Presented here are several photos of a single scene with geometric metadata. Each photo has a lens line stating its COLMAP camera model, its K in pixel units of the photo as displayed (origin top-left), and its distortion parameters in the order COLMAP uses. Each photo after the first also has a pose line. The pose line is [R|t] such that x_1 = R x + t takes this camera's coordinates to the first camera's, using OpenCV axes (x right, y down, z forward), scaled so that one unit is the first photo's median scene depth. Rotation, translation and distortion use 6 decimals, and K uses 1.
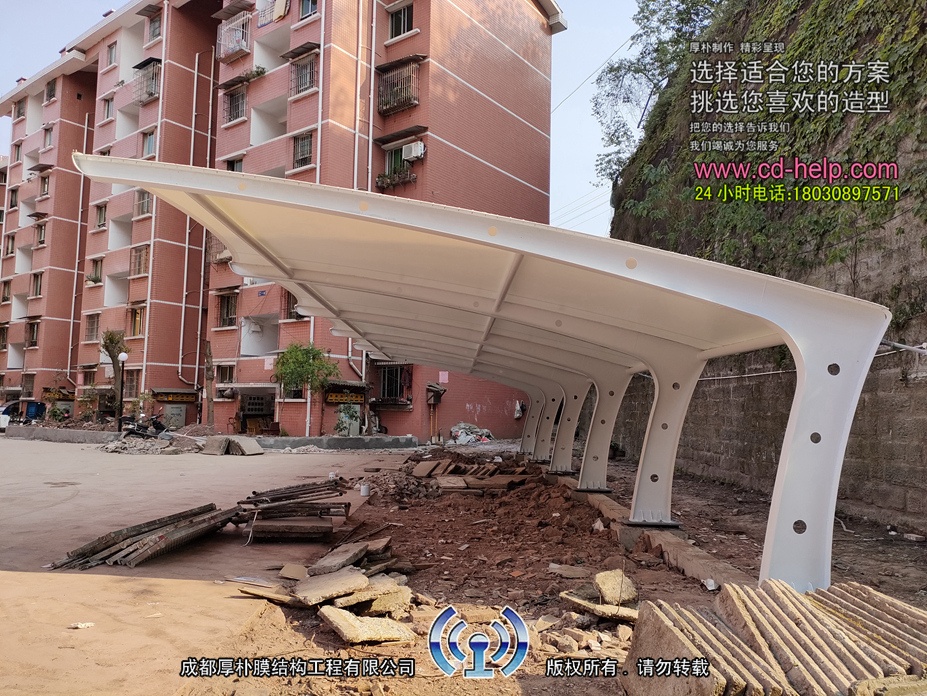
lens RADIAL K [[679.8, 0, 463.0], [0, 679.8, 348.6], [0, 0, 1]] dist [0.056480, -0.051586]
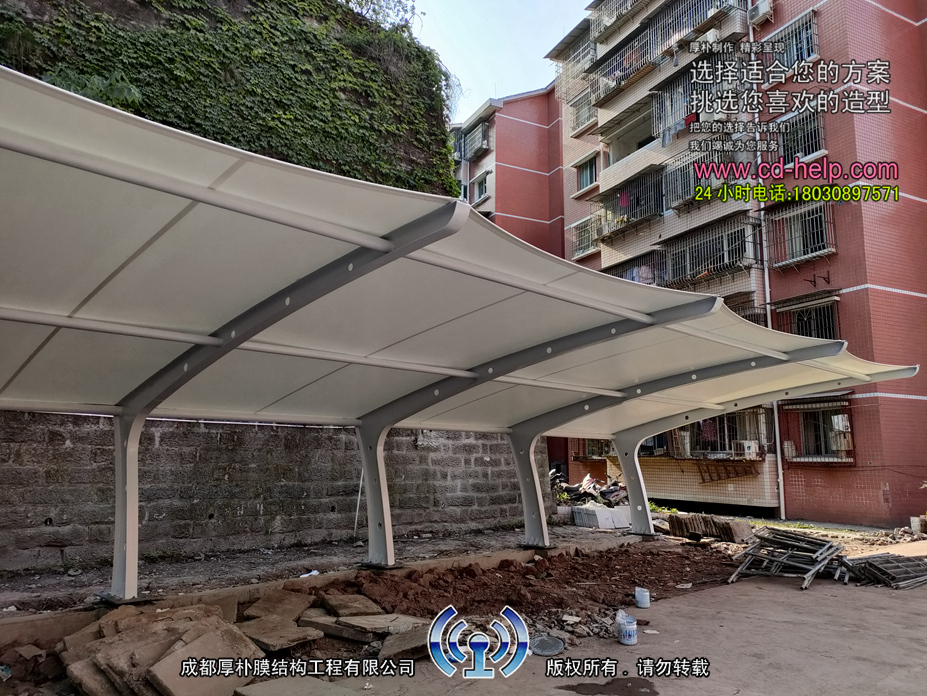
lens RADIAL K [[679.8, 0, 459.9], [0, 679.8, 345.3], [0, 0, 1]] dist [0.056480, -0.051586]
pose [[-0.681973, 0.103574, 0.724007, -0.216749], [-0.084923, 0.972012, -0.219046, 0.052536], [-0.726431, -0.210868, -0.654090, 0.656517]]
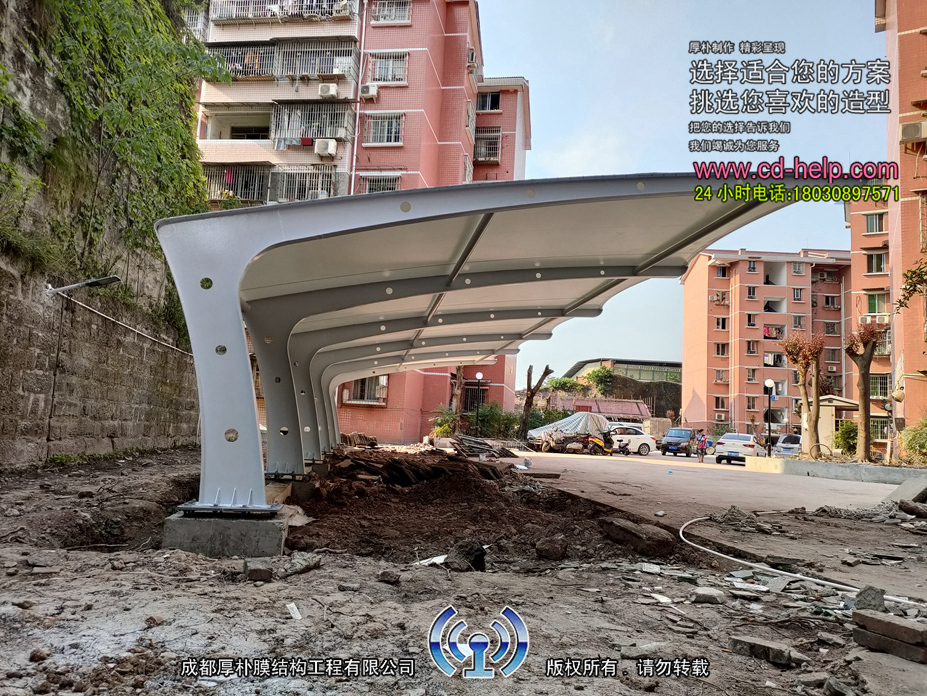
lens RADIAL K [[679.8, 0, 466.0], [0, 679.8, 346.1], [0, 0, 1]] dist [0.056480, -0.051586]
pose [[-0.988558, -0.081322, -0.127043, 0.042019], [-0.052572, 0.975167, -0.215142, 0.118210], [0.141384, -0.206002, -0.968284, 1.000677]]
